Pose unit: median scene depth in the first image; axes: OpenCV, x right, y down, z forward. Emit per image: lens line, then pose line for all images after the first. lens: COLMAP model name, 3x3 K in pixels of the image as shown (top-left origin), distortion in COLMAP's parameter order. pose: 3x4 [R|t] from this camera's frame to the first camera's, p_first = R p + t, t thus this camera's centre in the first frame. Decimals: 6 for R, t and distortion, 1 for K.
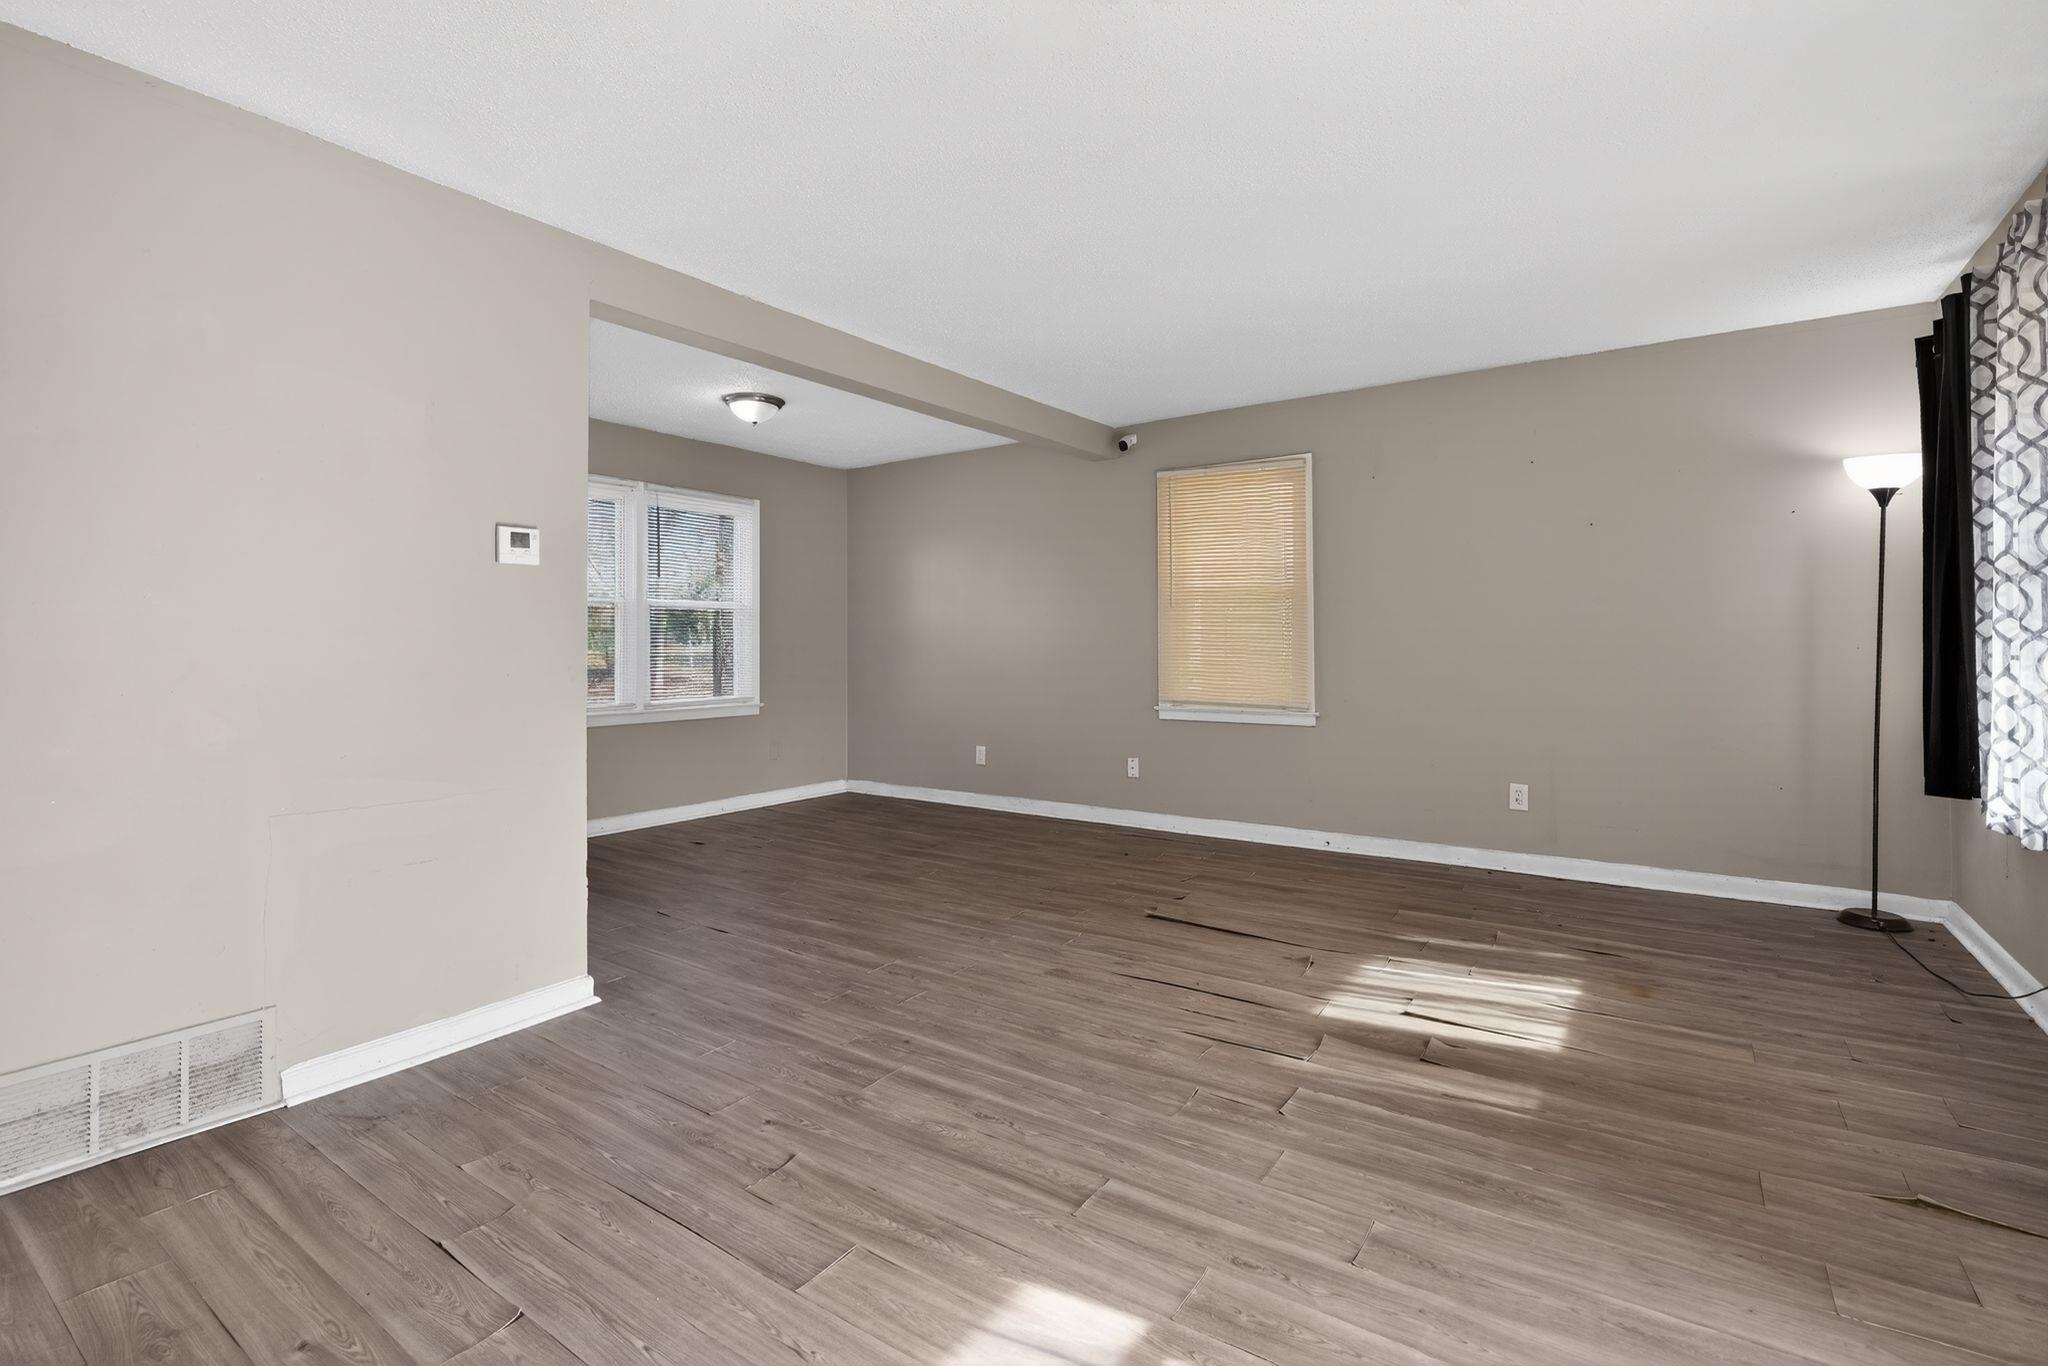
lens RADIAL K [[934.2, 0, 1017.4], [0, 934.2, 625.3], [0, 0, 1]] dist [0.000685, -0.013743]
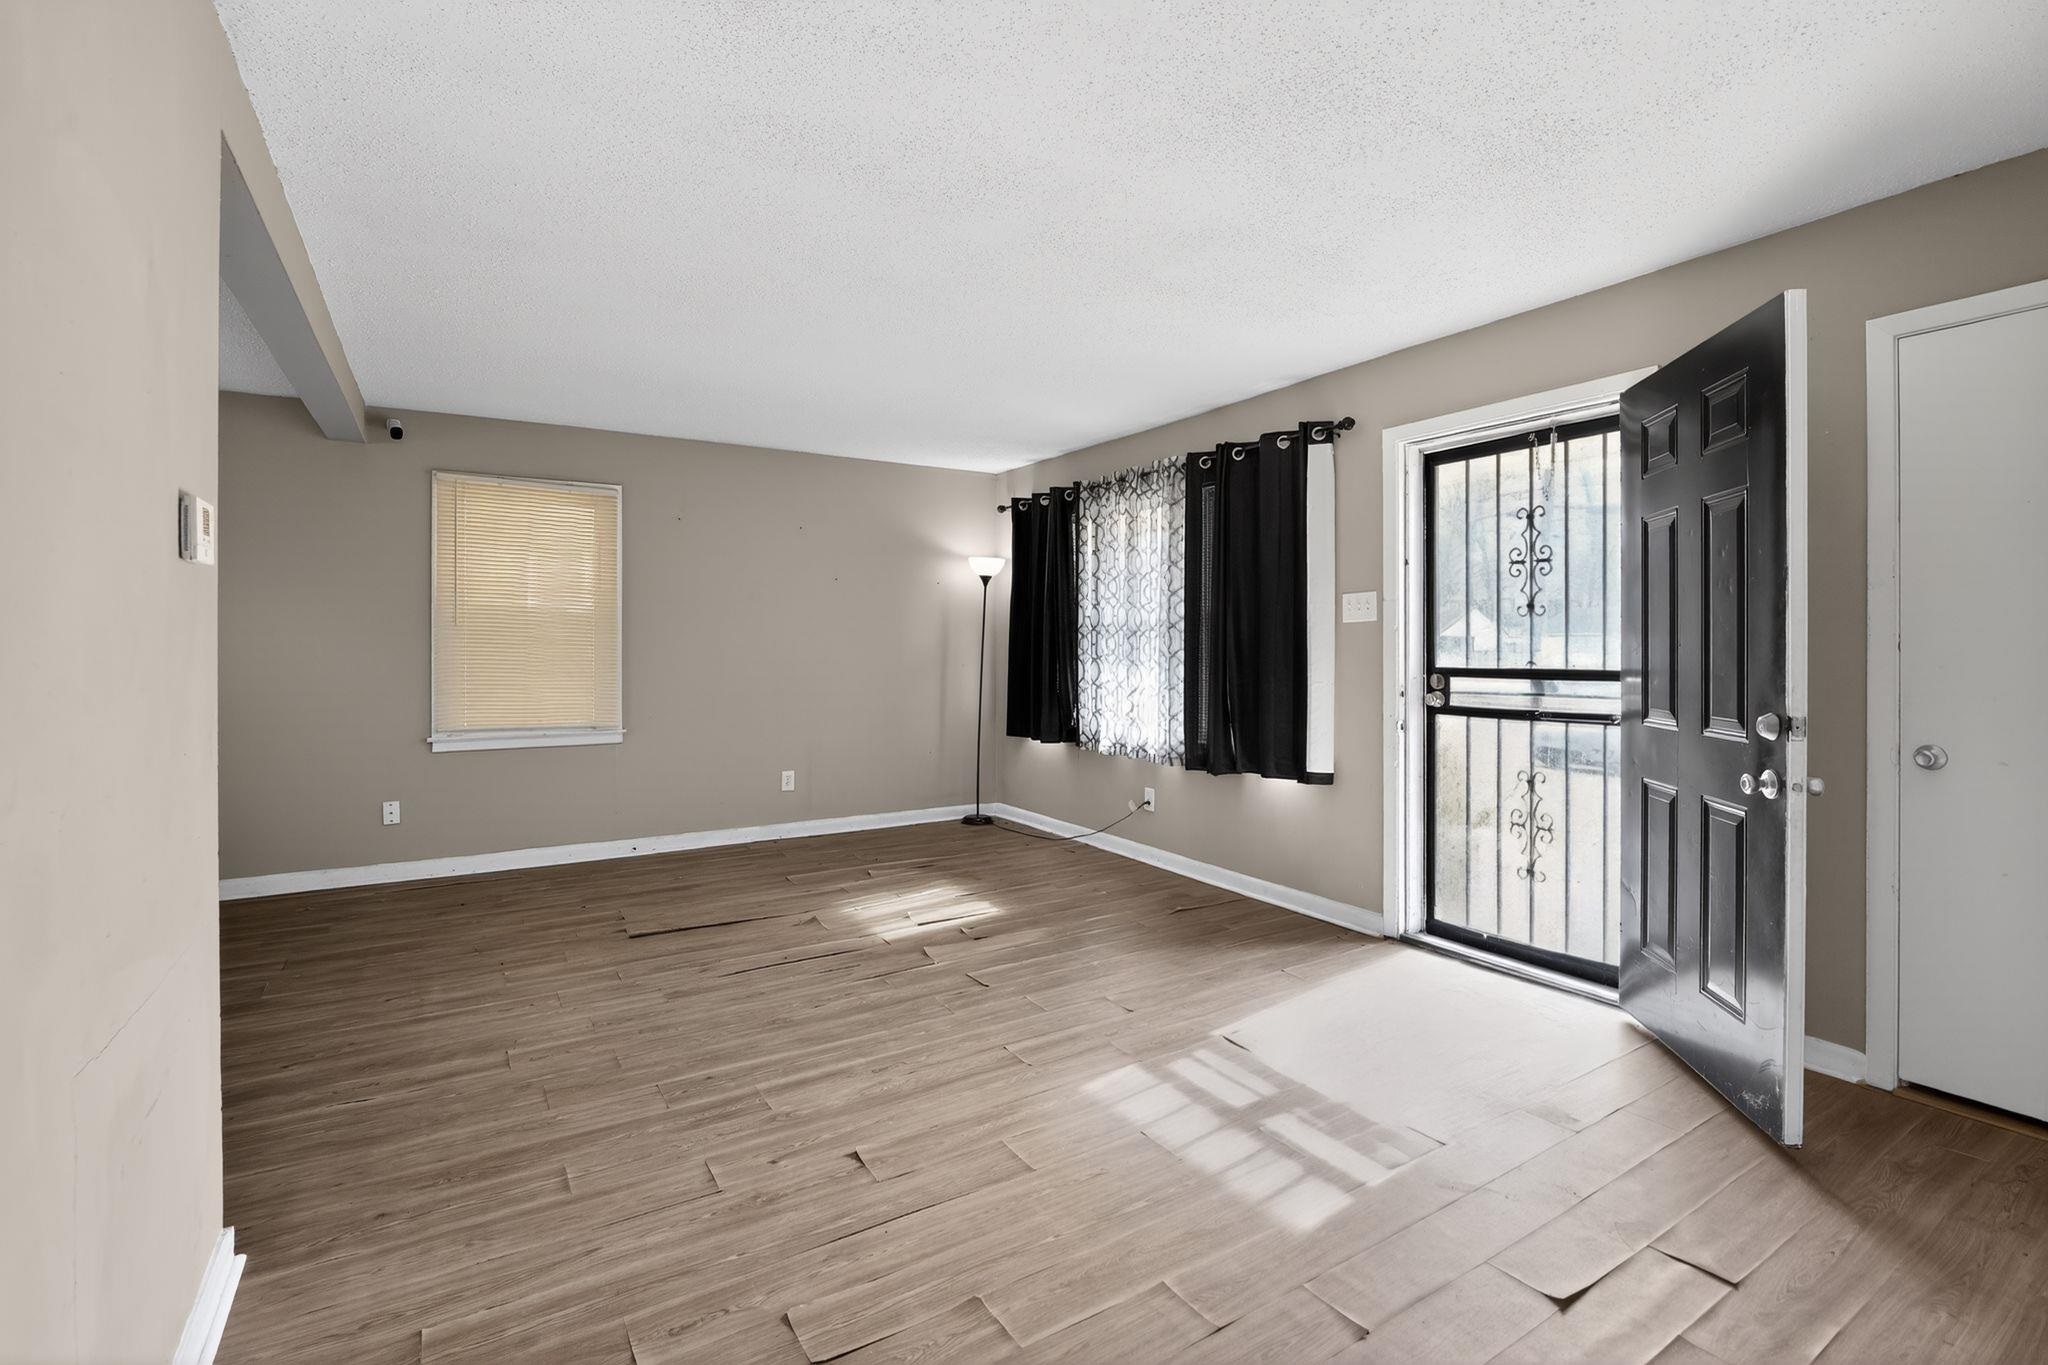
lens RADIAL K [[929.8, 0, 1023.2], [0, 929.8, 657.1], [0, 0, 1]] dist [-0.009287, 0.000098]
pose [[0.390159, -0.005716, 0.920730, -0.846609], [-0.020003, 0.999692, 0.014683, -0.025545], [-0.920530, -0.024146, 0.389924, 0.293155]]
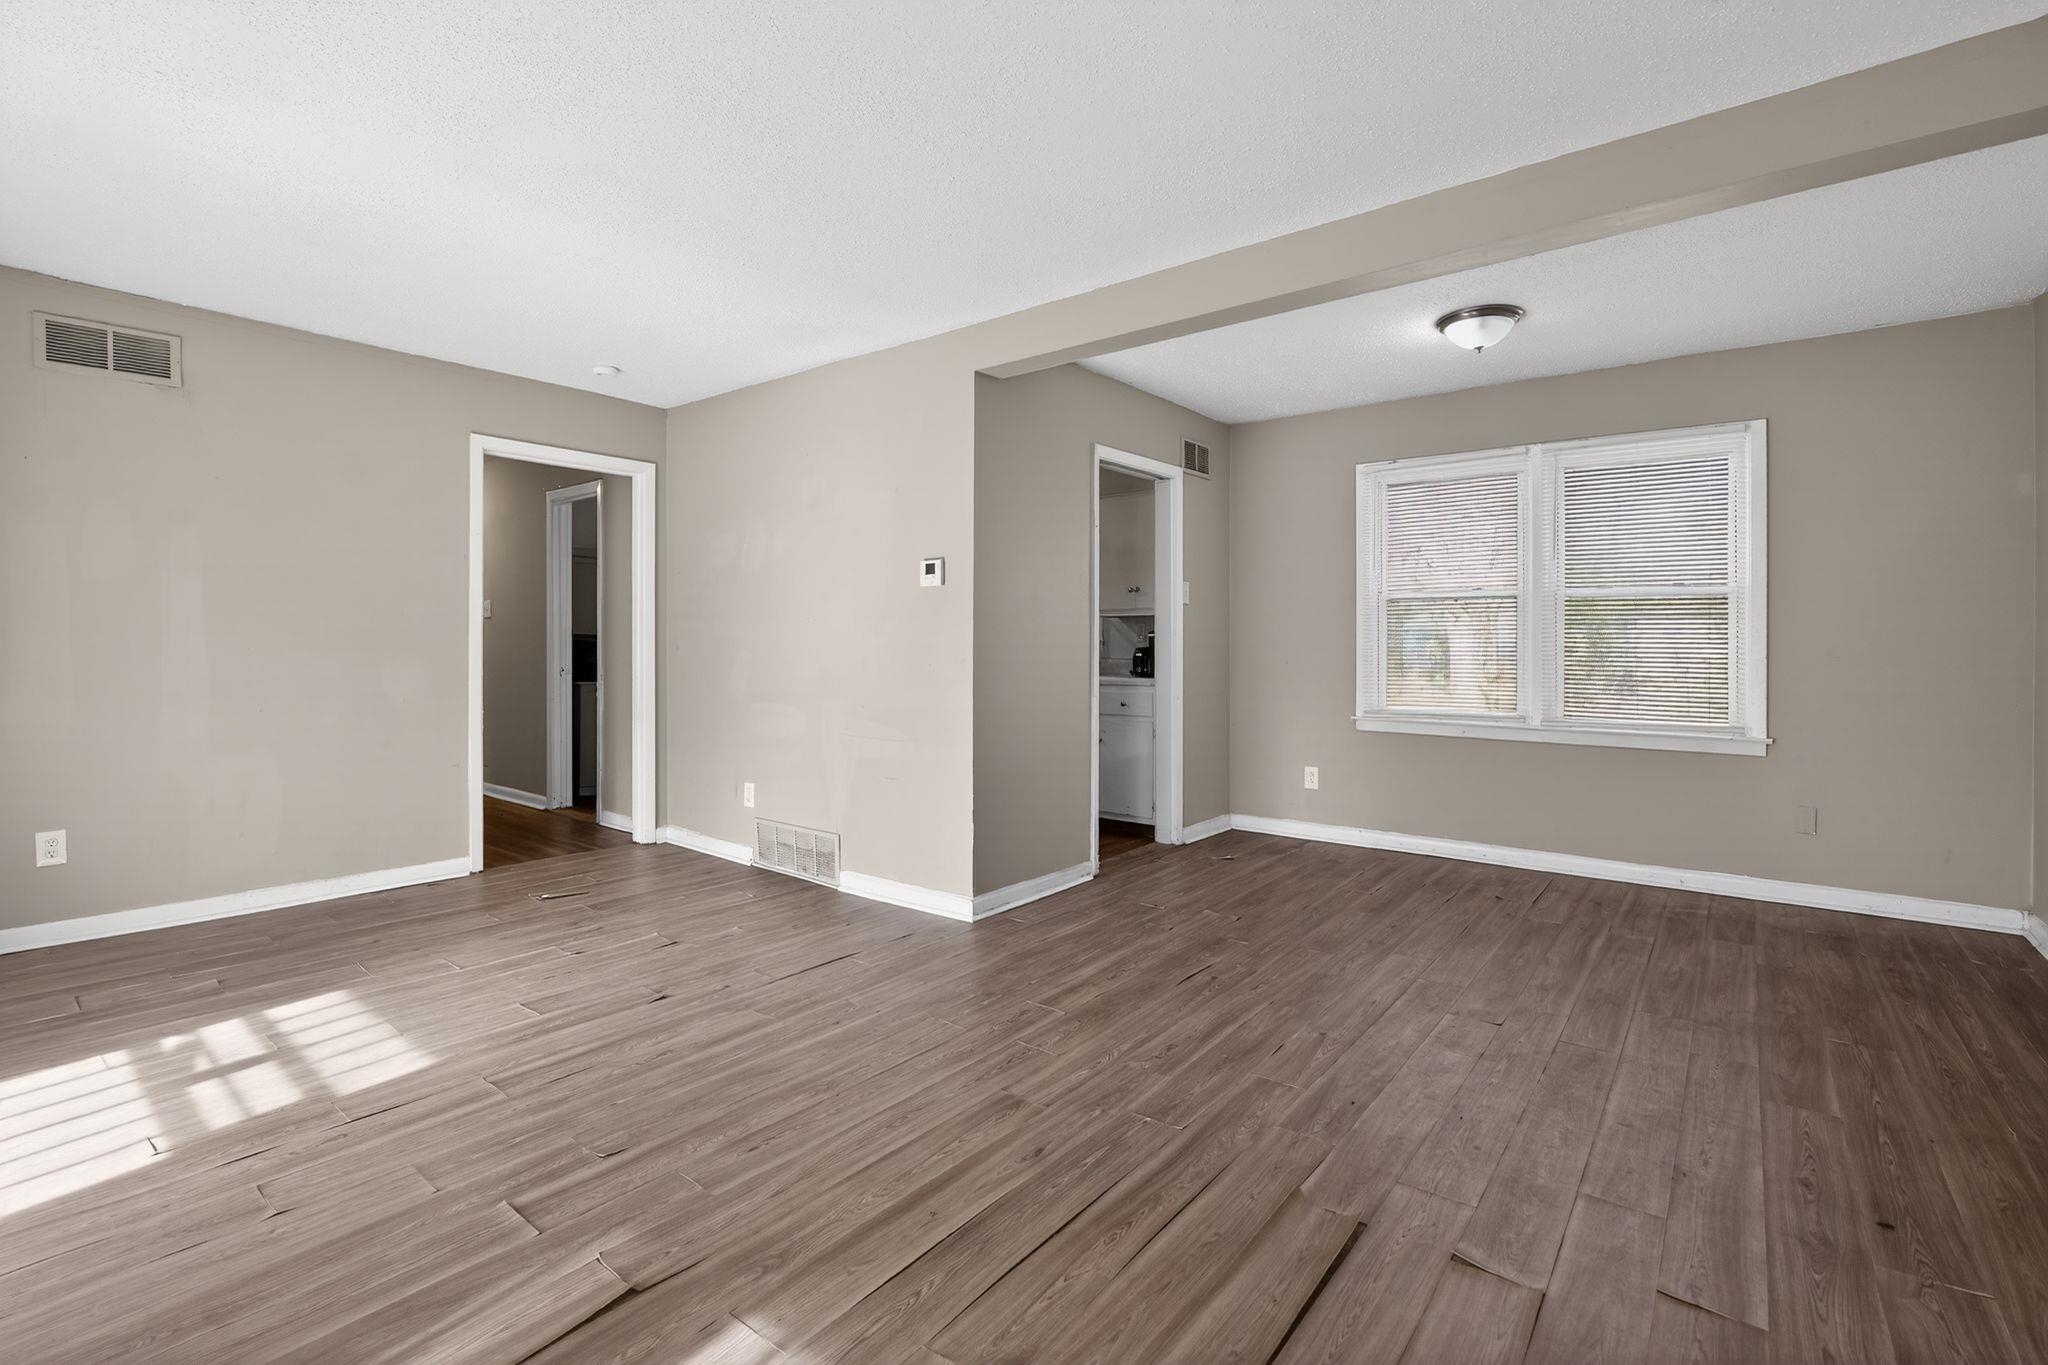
lens RADIAL K [[921.2, 0, 1028.2], [0, 921.2, 650.0], [0, 0, 1]] dist [-0.017253, 0.000596]
pose [[-0.047494, 0.009901, -0.998822, 0.841217], [0.016598, 0.999821, 0.009121, 0.020562], [0.998734, -0.016145, -0.047650, 1.192793]]
